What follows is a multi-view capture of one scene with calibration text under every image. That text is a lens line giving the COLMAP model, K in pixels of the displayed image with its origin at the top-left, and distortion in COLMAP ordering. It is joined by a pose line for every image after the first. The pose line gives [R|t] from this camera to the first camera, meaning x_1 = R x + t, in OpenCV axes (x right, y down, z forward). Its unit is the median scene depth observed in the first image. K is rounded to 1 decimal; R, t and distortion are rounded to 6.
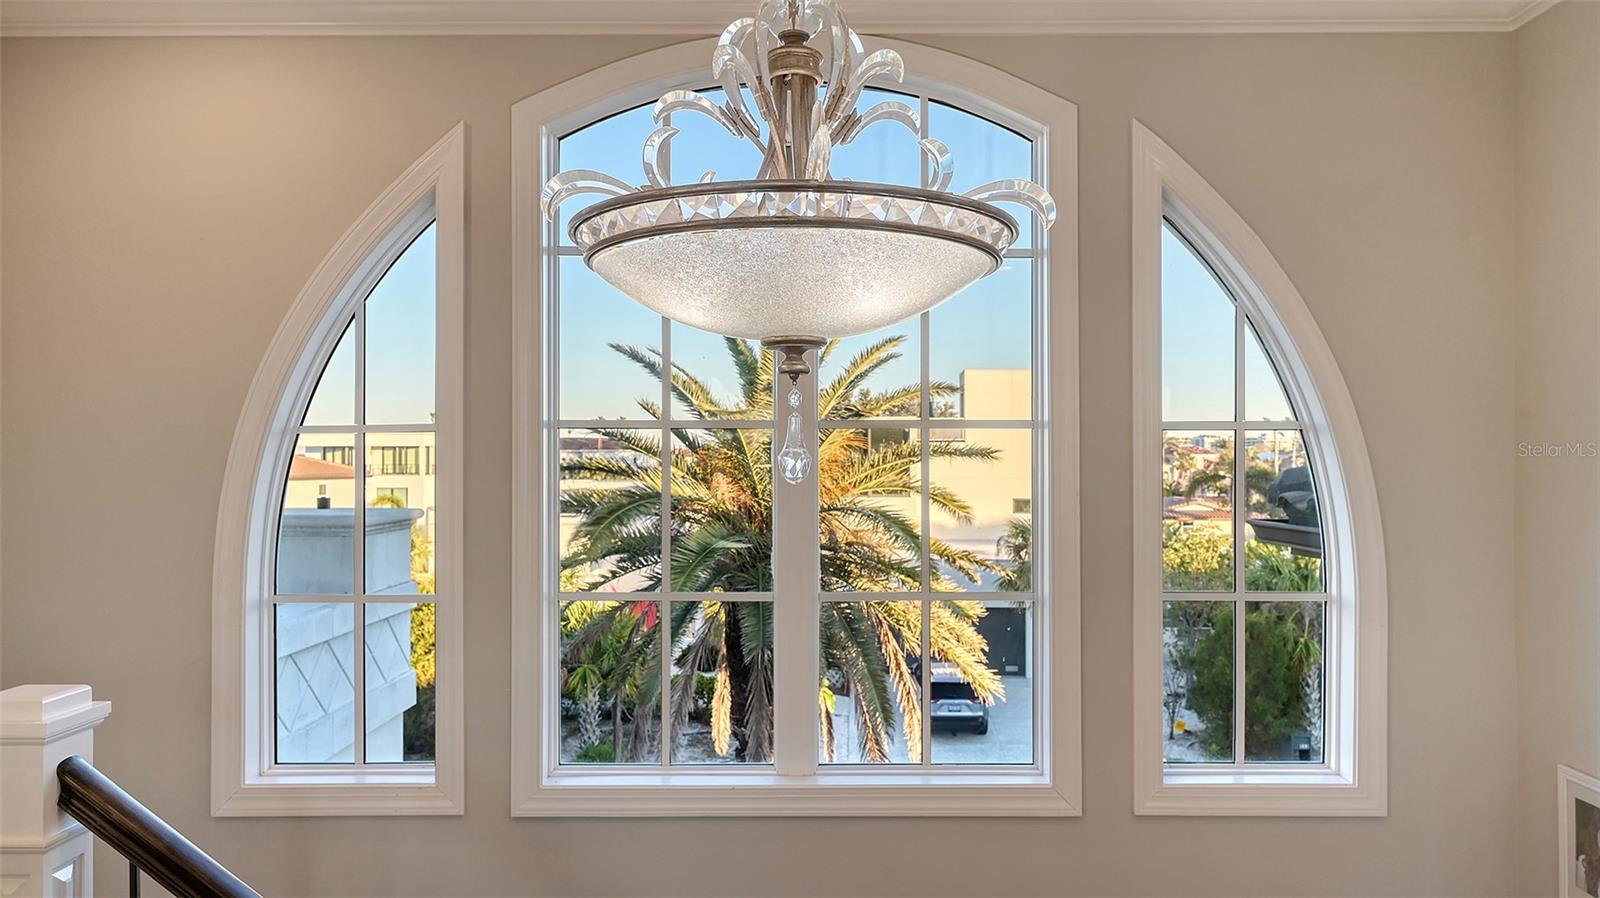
lens RADIAL K [[1062.3, 0, 798.9], [0, 1062.3, 440.9], [0, 0, 1]] dist [0.000638, 0.001250]
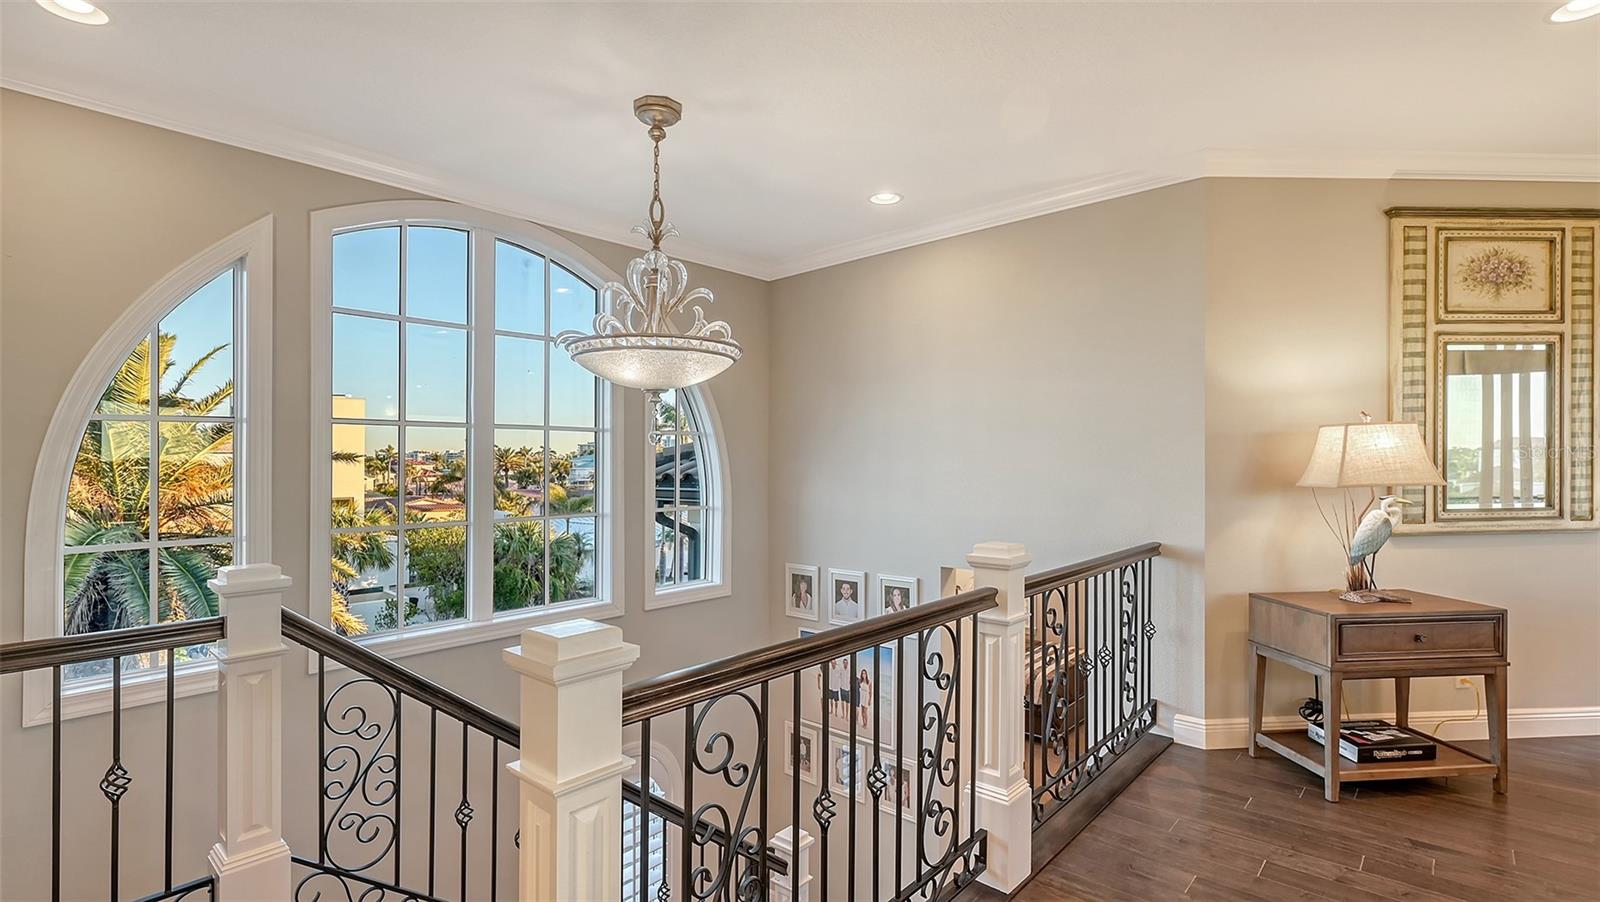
lens RADIAL K [[750.7, 0, 800.5], [0, 750.7, 456.6], [0, 0, 1]] dist [-0.000641, -0.000116]
pose [[0.661050, 0.003113, 0.750335, -0.612737], [-0.003652, 0.999993, -0.000931, 0.035590], [-0.750333, -0.002125, 0.661057, -0.245940]]
